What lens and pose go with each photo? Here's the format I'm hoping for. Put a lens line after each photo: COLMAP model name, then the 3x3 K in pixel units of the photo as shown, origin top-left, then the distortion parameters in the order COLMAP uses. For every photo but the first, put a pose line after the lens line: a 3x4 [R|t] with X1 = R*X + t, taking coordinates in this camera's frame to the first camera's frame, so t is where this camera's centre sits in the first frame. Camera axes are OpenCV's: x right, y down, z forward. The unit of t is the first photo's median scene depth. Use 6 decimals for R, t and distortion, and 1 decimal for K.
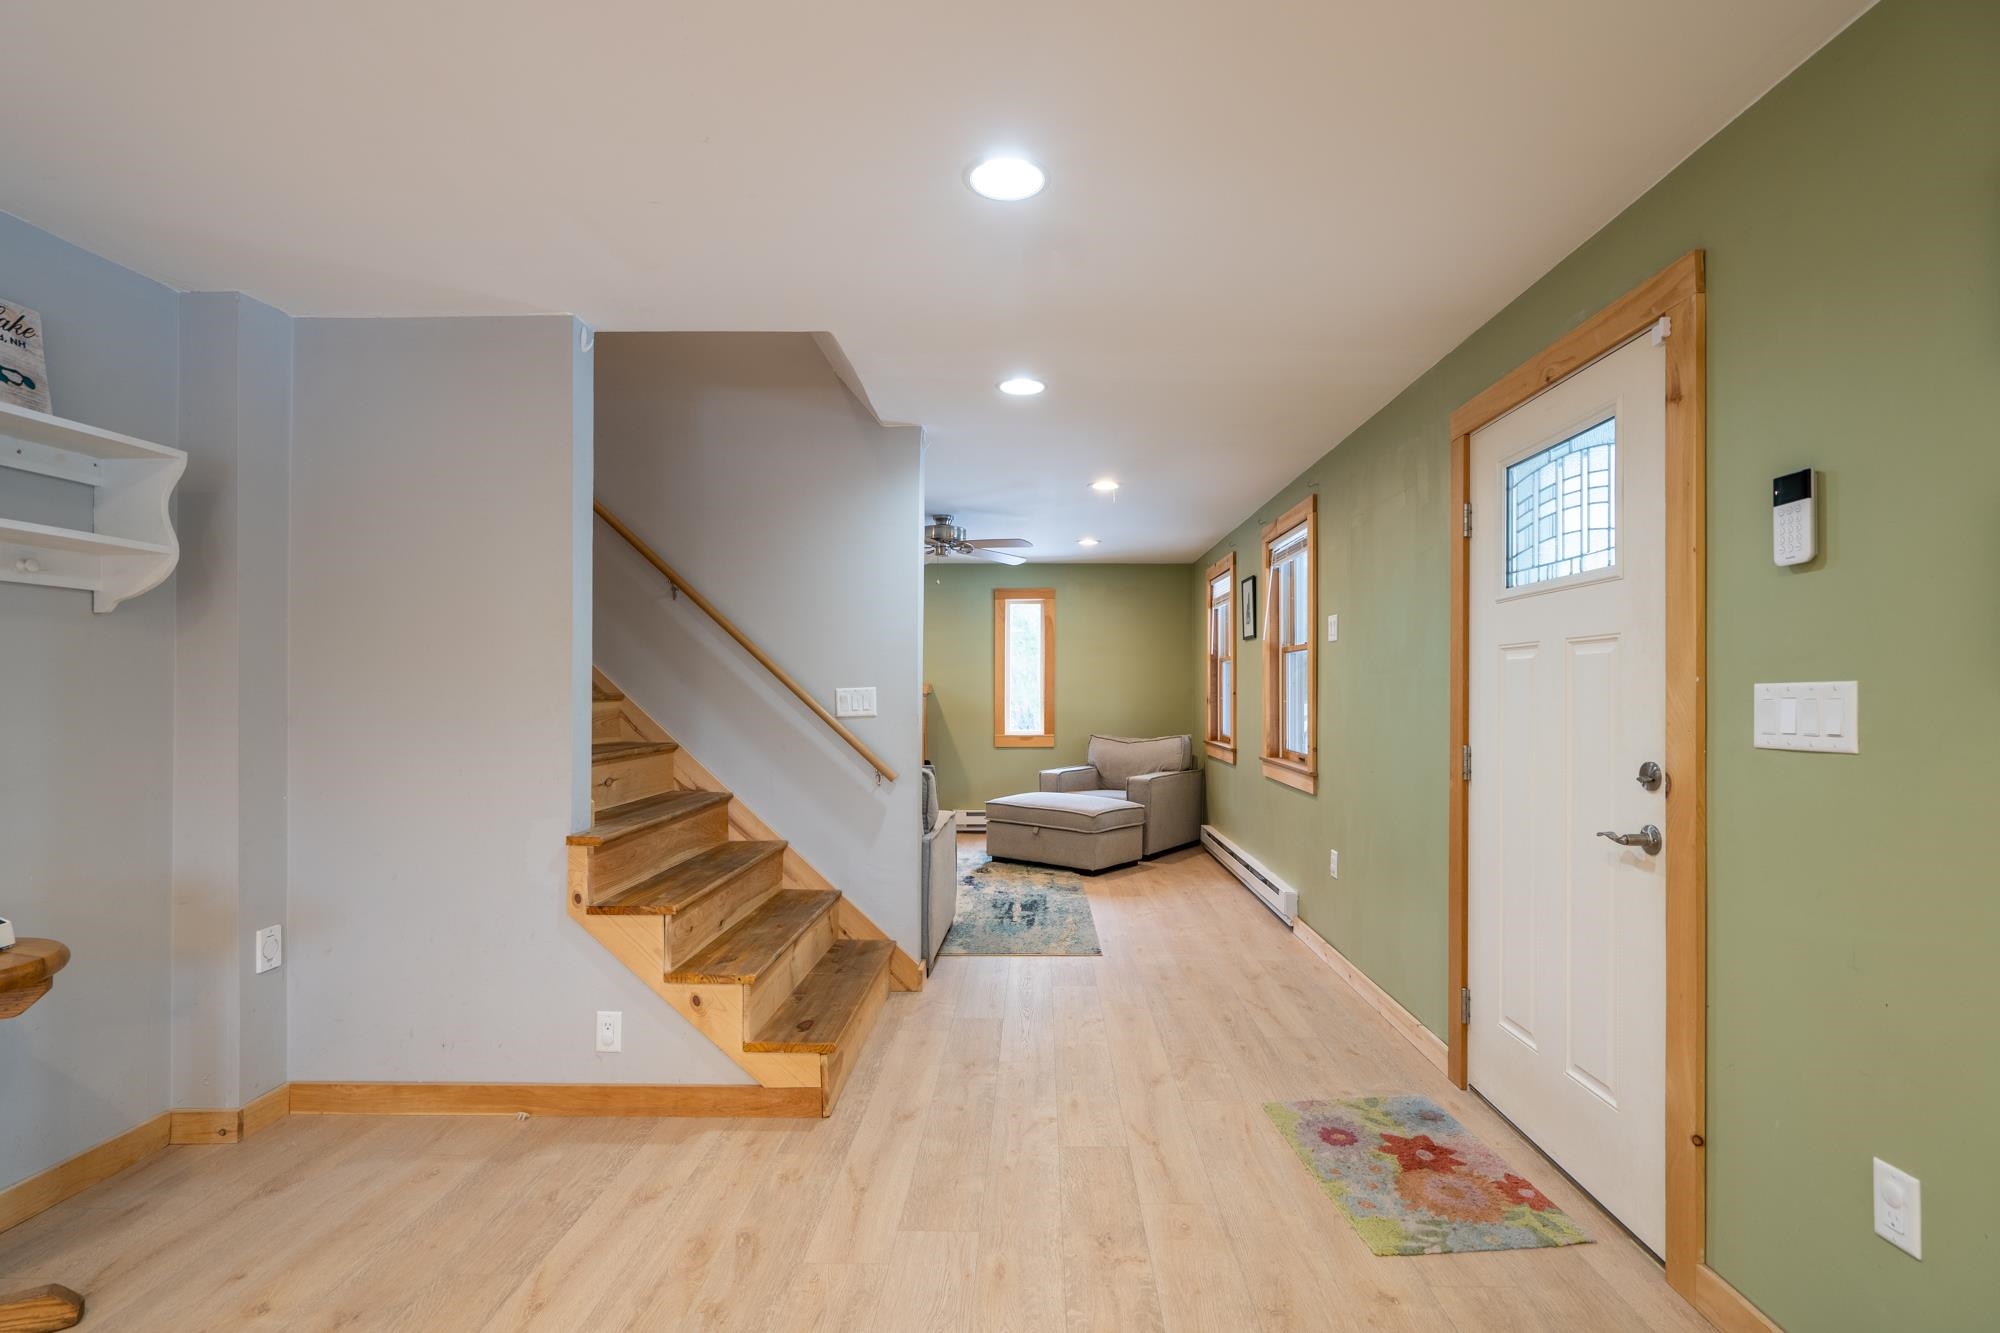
lens RADIAL K [[913.9, 0, 1012.2], [0, 913.9, 681.4], [0, 0, 1]] dist [-0.001864, 0.001455]
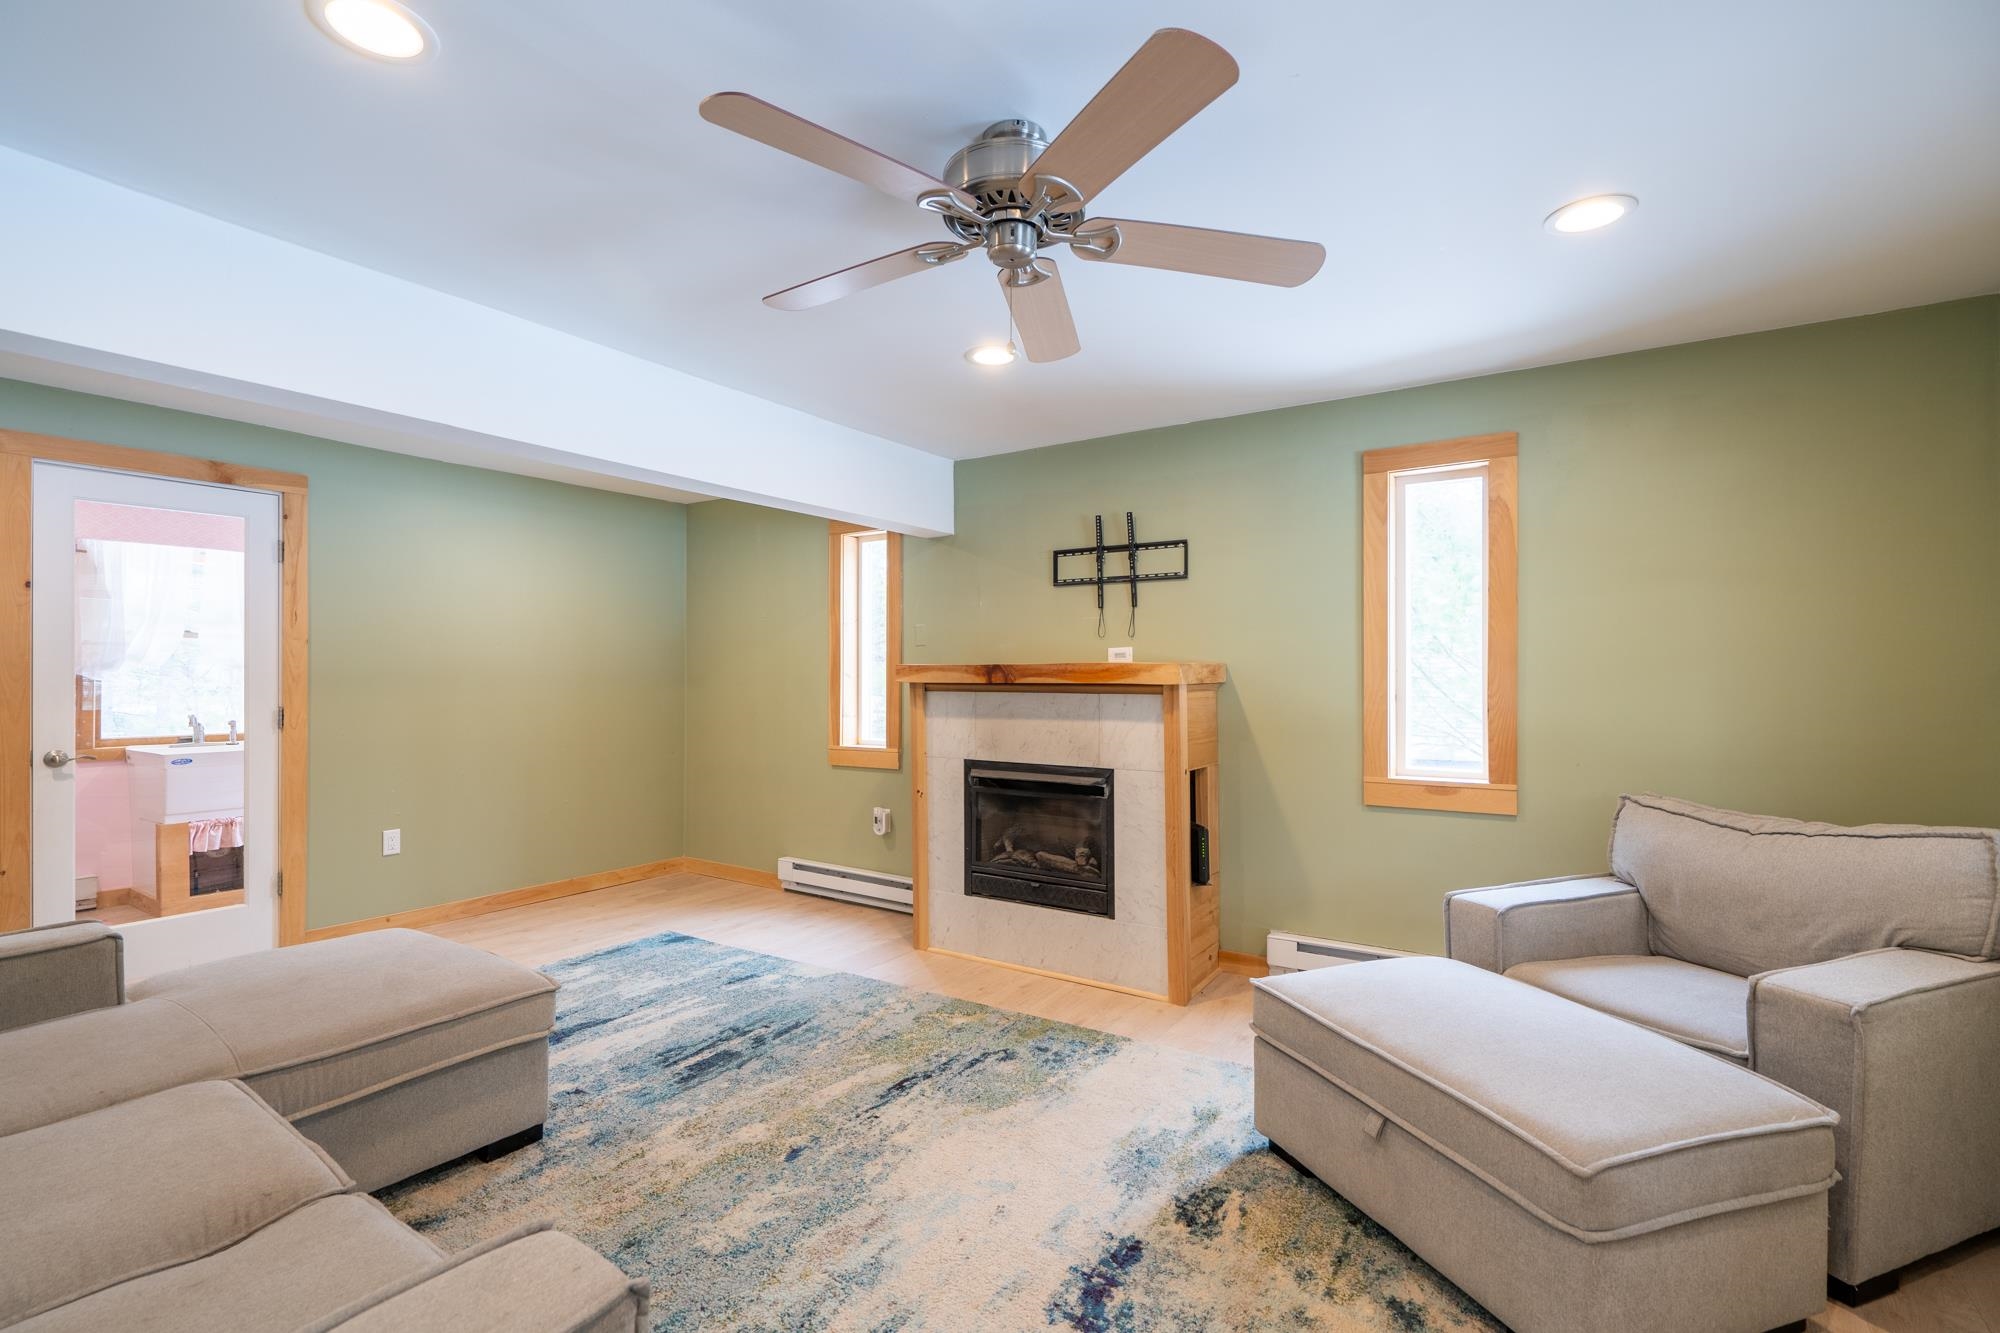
lens RADIAL K [[913.9, 0, 1011.4], [0, 913.9, 664.1], [0, 0, 1]] dist [-0.001864, 0.001455]
pose [[0.855996, -0.009033, -0.516904, 0.064159], [0.009537, 0.999953, -0.001680, 0.002698], [0.516895, -0.003492, 0.856042, 0.536106]]
